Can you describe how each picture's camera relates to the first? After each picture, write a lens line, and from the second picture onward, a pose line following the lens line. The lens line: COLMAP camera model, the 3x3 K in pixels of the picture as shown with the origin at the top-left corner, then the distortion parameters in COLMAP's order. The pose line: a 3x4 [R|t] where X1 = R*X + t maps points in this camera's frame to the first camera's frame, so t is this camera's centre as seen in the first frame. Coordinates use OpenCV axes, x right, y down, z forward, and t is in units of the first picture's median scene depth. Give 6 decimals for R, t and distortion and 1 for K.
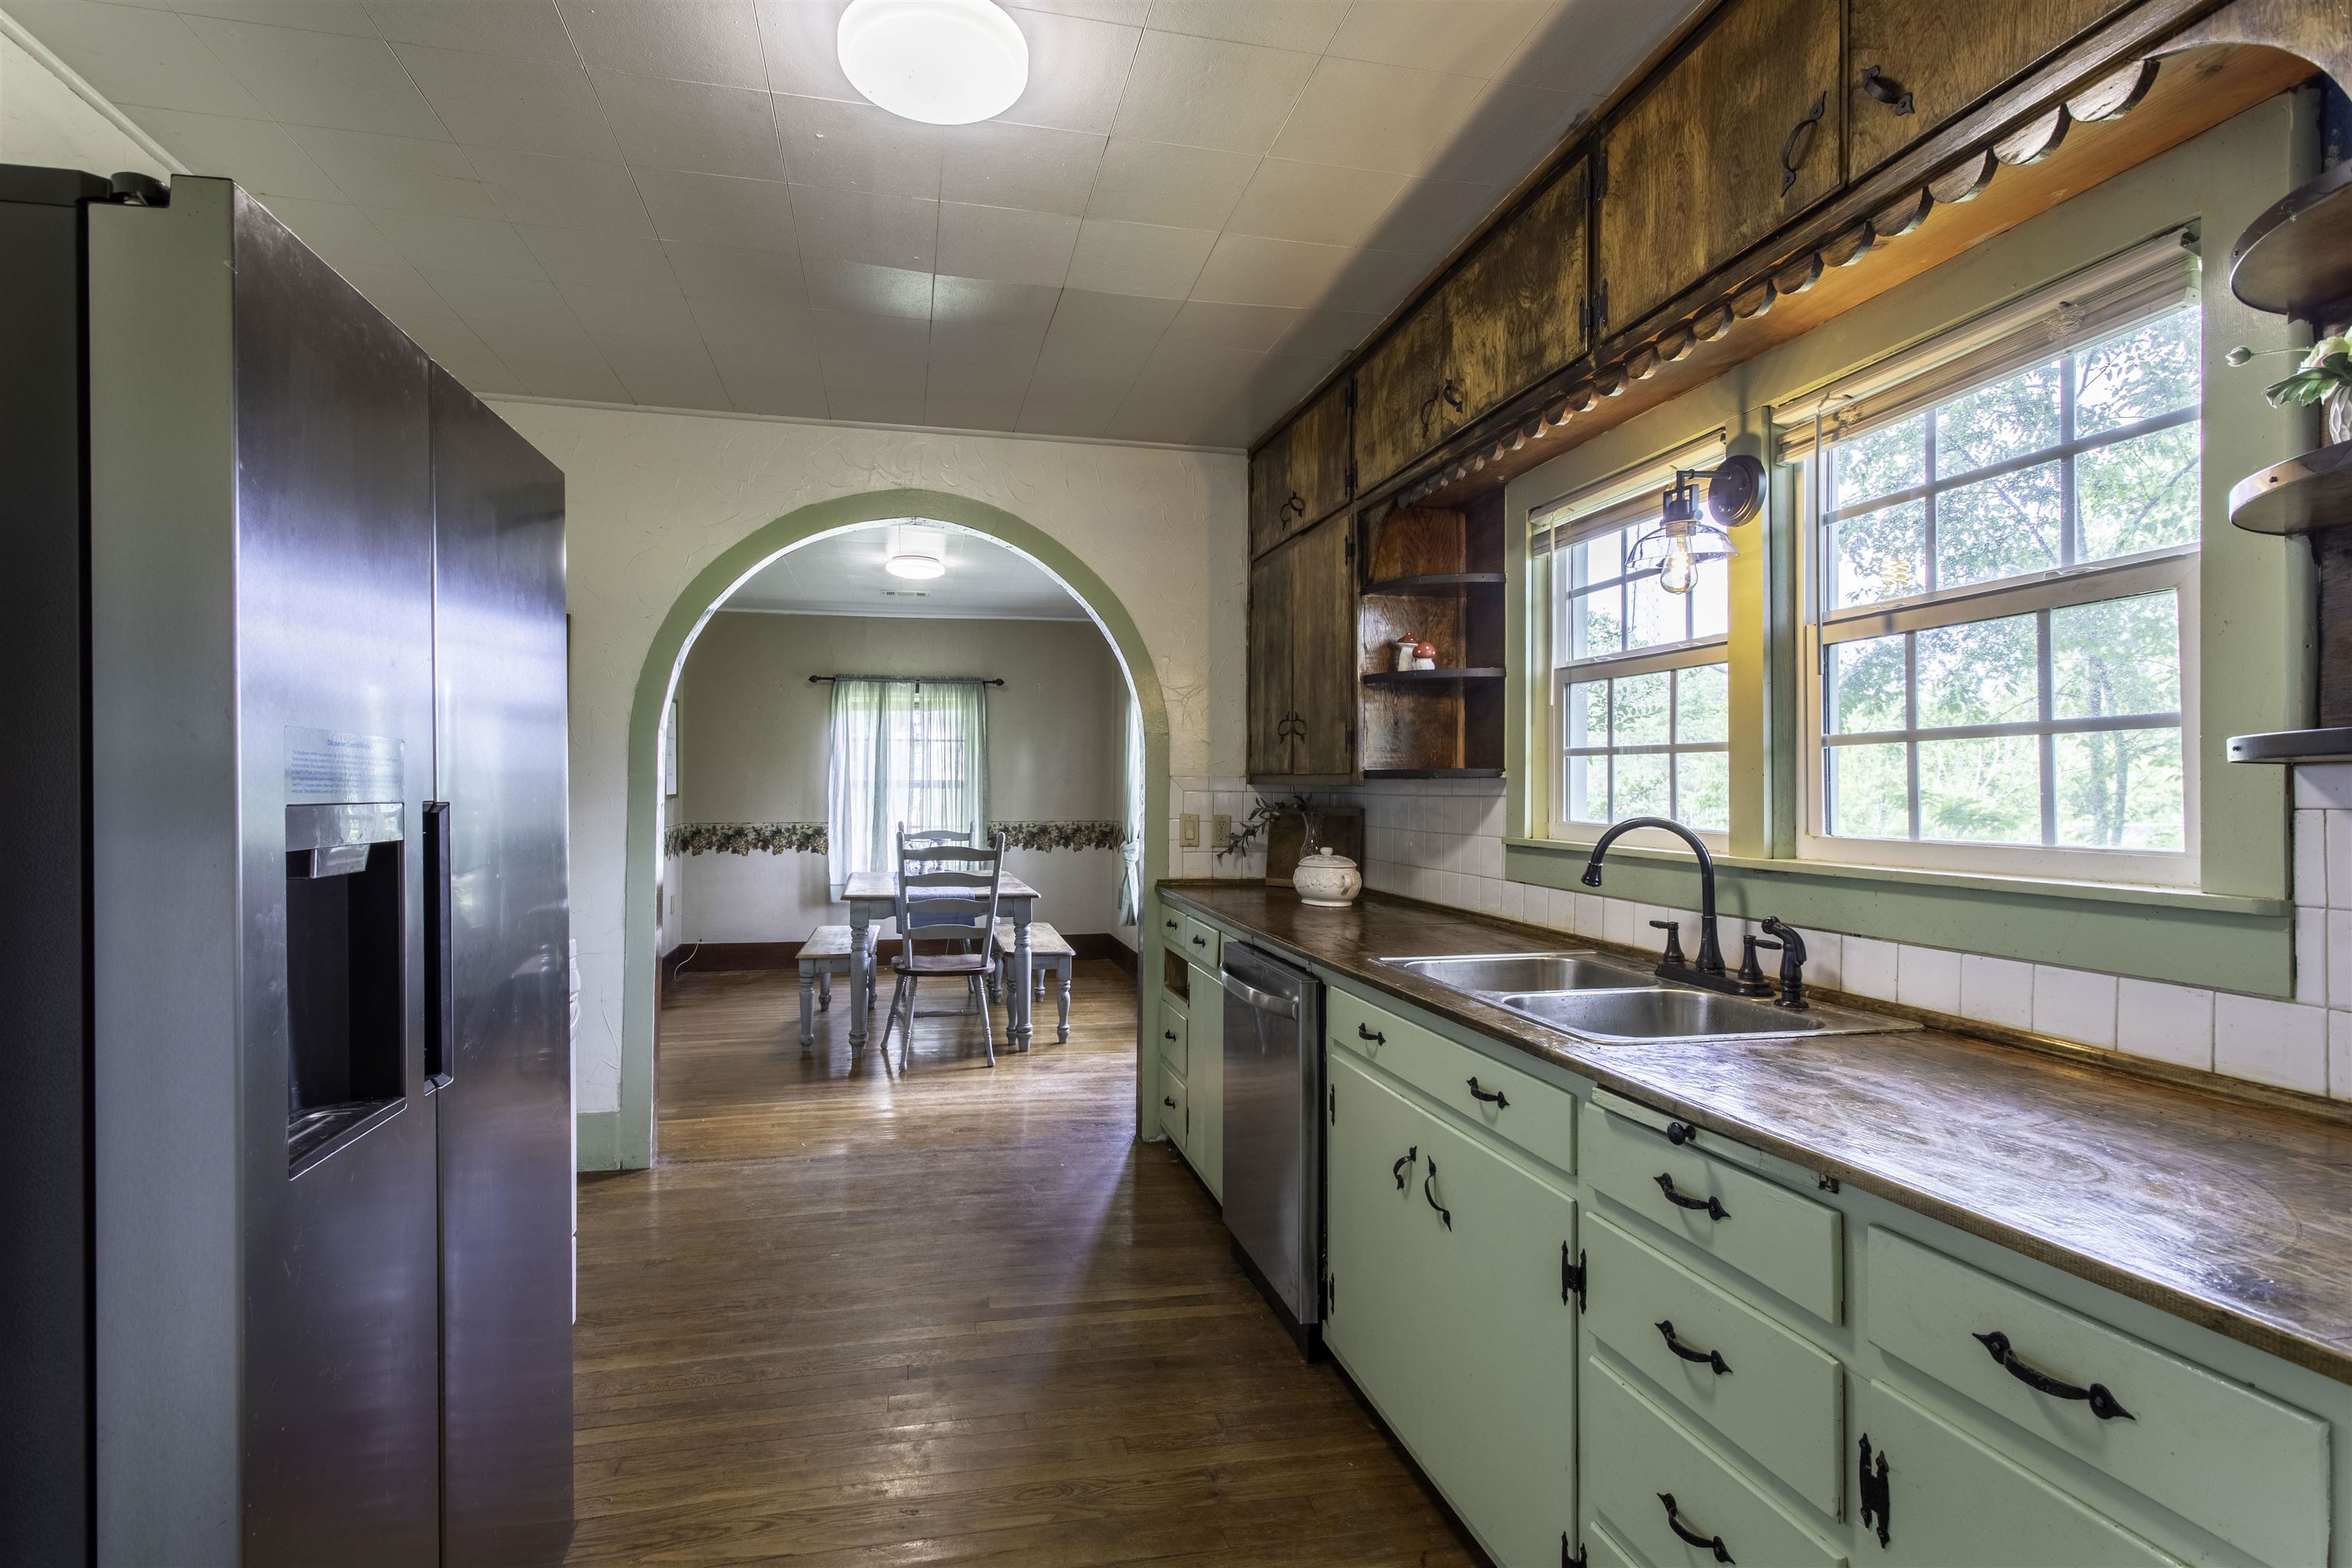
lens RADIAL K [[1128.3, 0, 1171.8], [0, 1128.3, 779.6], [0, 0, 1]] dist [0.001573, 0.001628]
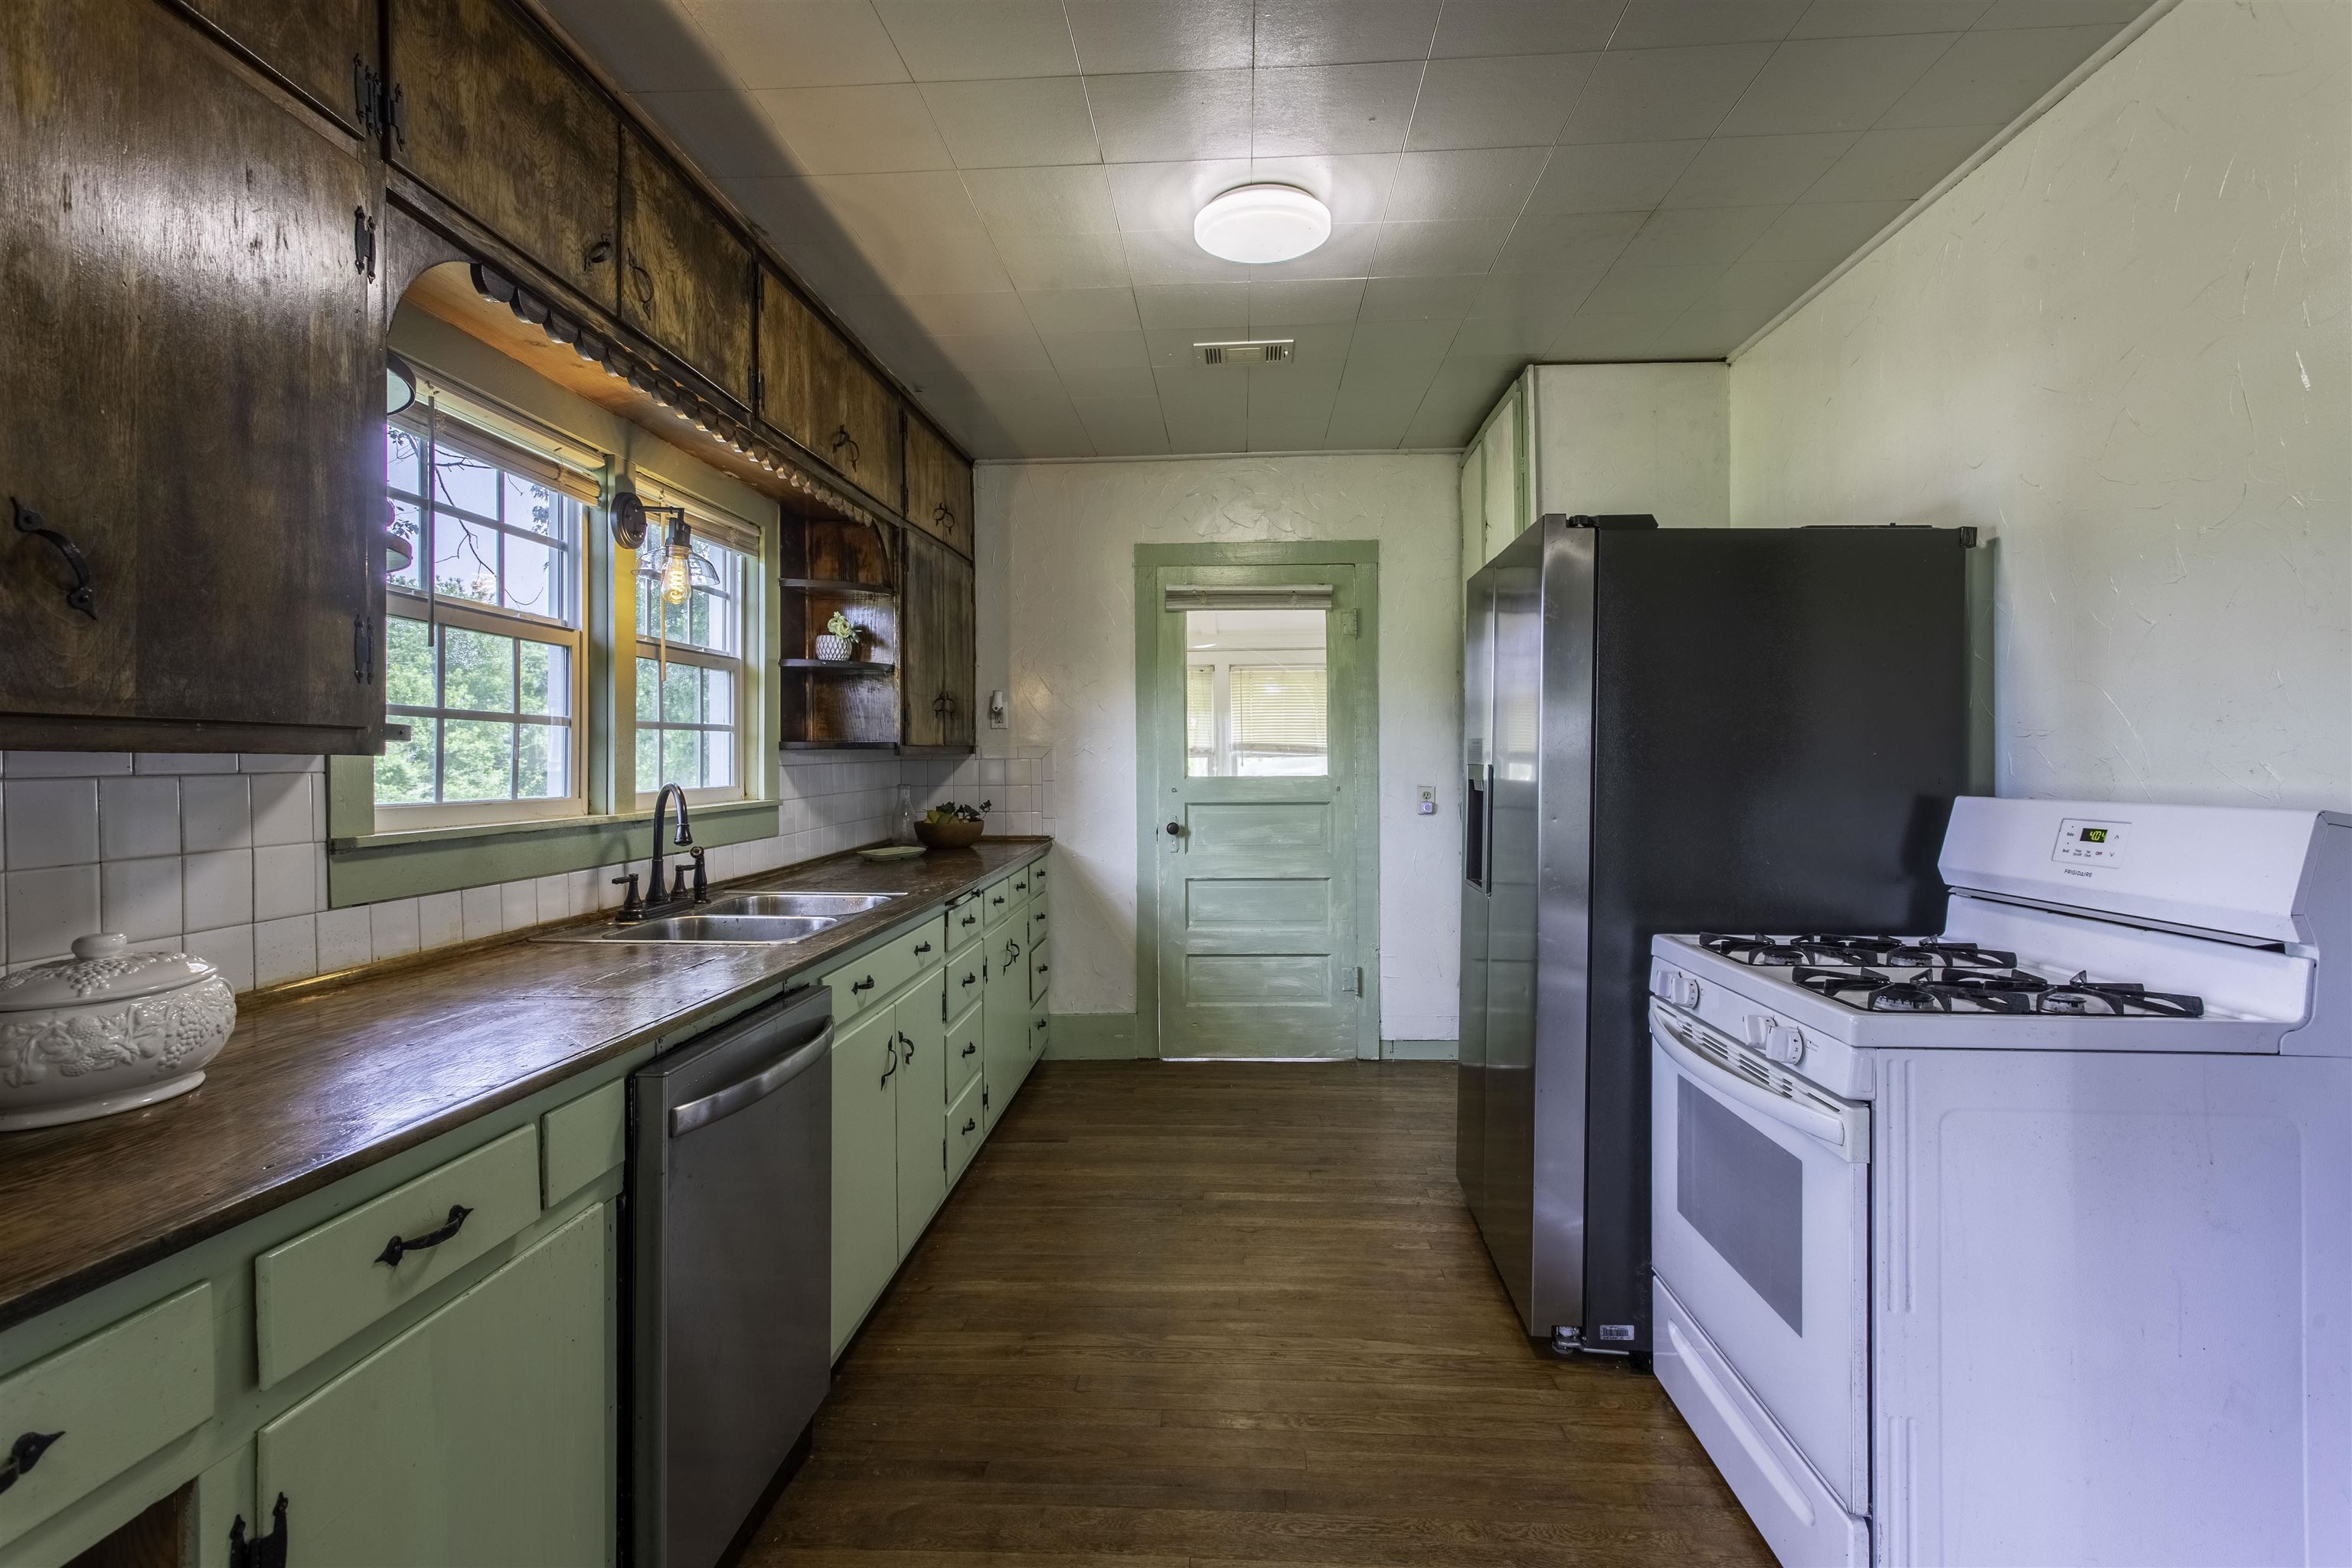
lens RADIAL K [[1126.0, 0, 1184.8], [0, 1126.0, 762.8], [0, 0, 1]] dist [0.001800, 0.000114]
pose [[-0.958202, 0.000237, 0.286091, -0.443907], [-0.000586, 0.999996, -0.002792, 0.015058], [-0.286090, -0.002843, -0.958198, 2.014599]]
